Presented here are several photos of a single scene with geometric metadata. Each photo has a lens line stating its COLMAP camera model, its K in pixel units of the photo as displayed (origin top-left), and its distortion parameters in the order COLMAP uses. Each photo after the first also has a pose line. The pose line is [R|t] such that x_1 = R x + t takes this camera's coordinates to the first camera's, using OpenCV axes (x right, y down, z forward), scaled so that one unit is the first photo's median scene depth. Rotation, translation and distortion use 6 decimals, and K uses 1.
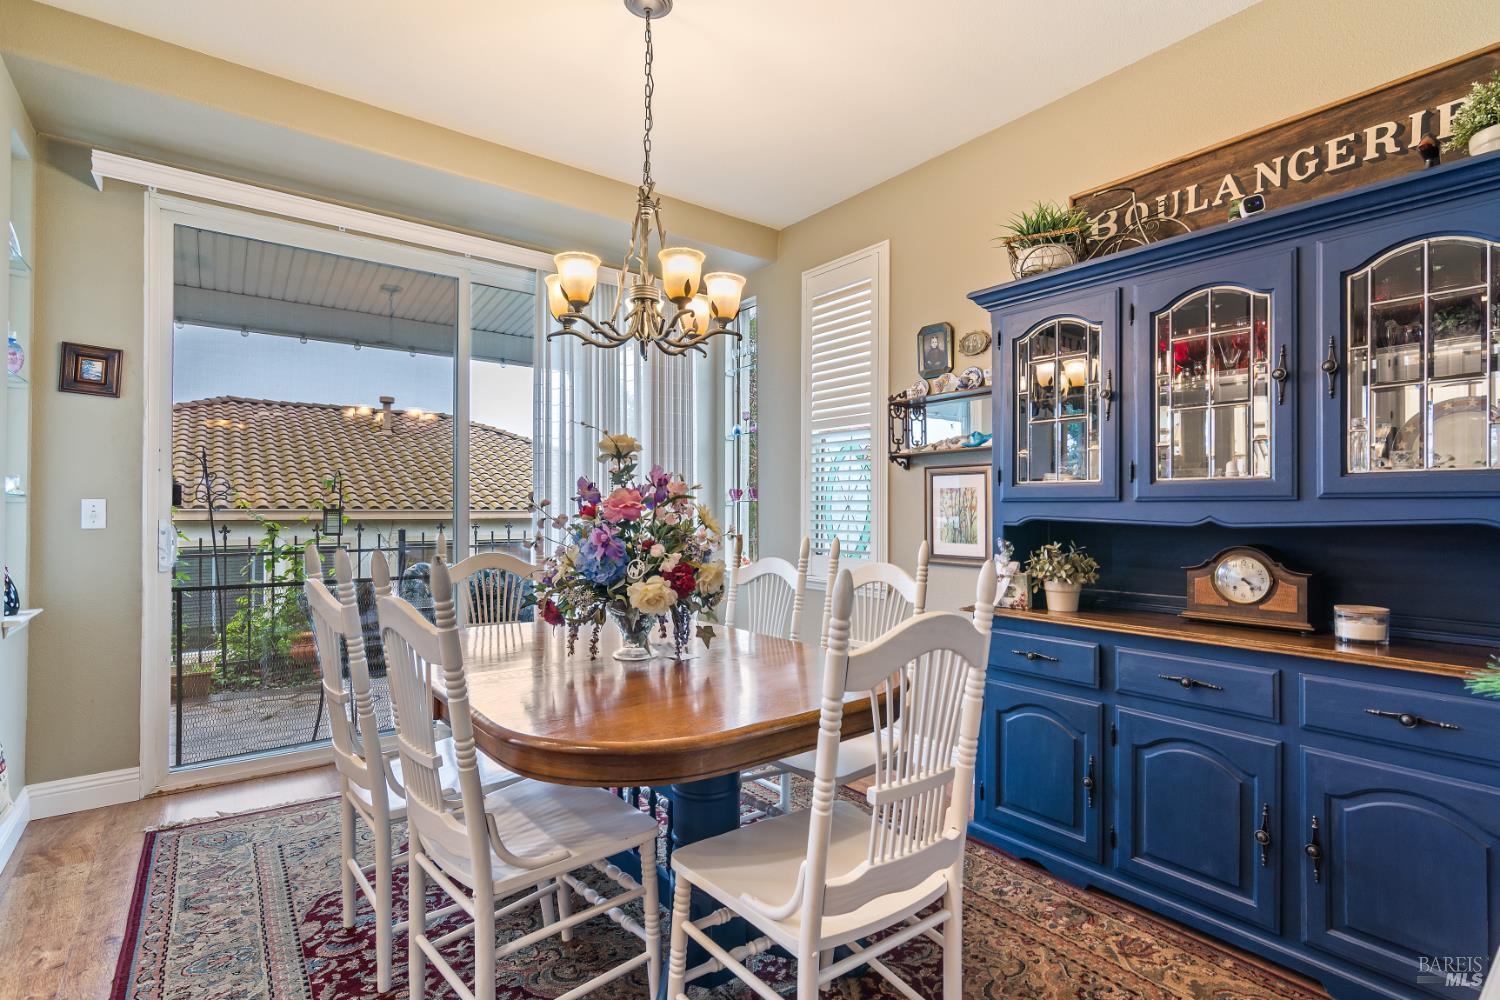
lens RADIAL K [[730.5, 0, 754.0], [0, 730.5, 522.9], [0, 0, 1]] dist [0.000990, 0.000916]
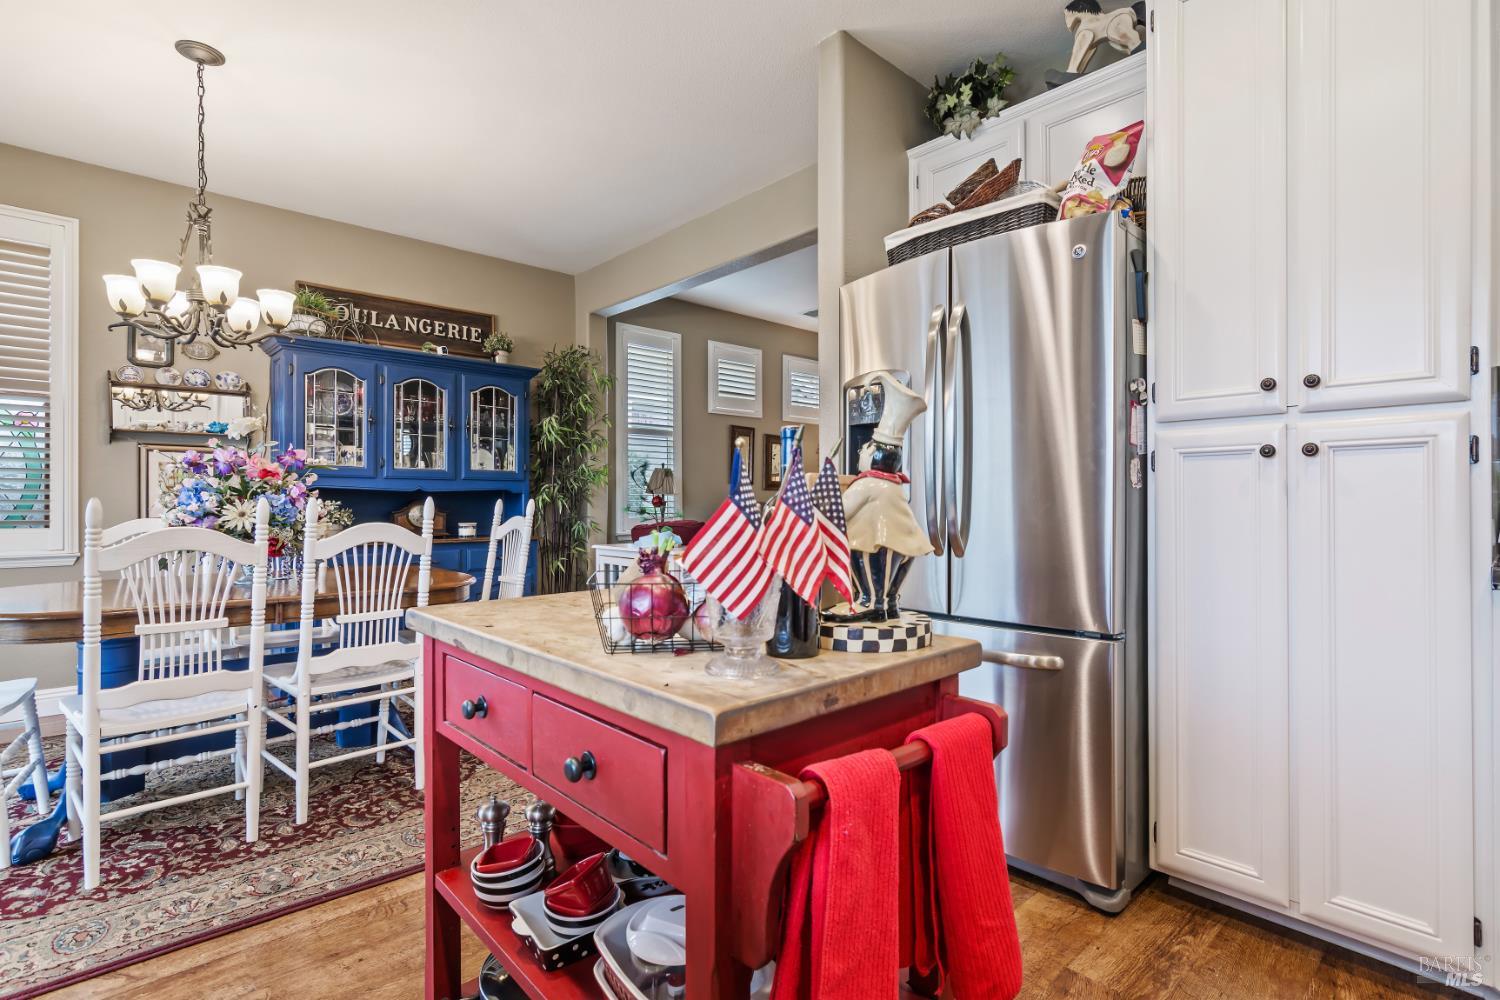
lens RADIAL K [[730.5, 0, 754.0], [0, 730.5, 522.9], [0, 0, 1]] dist [0.000990, 0.000916]
pose [[-0.069225, -0.021596, 0.997367, -1.530871], [0.018207, 0.999572, 0.022907, 0.064778], [-0.997435, 0.019744, -0.068802, 0.186485]]
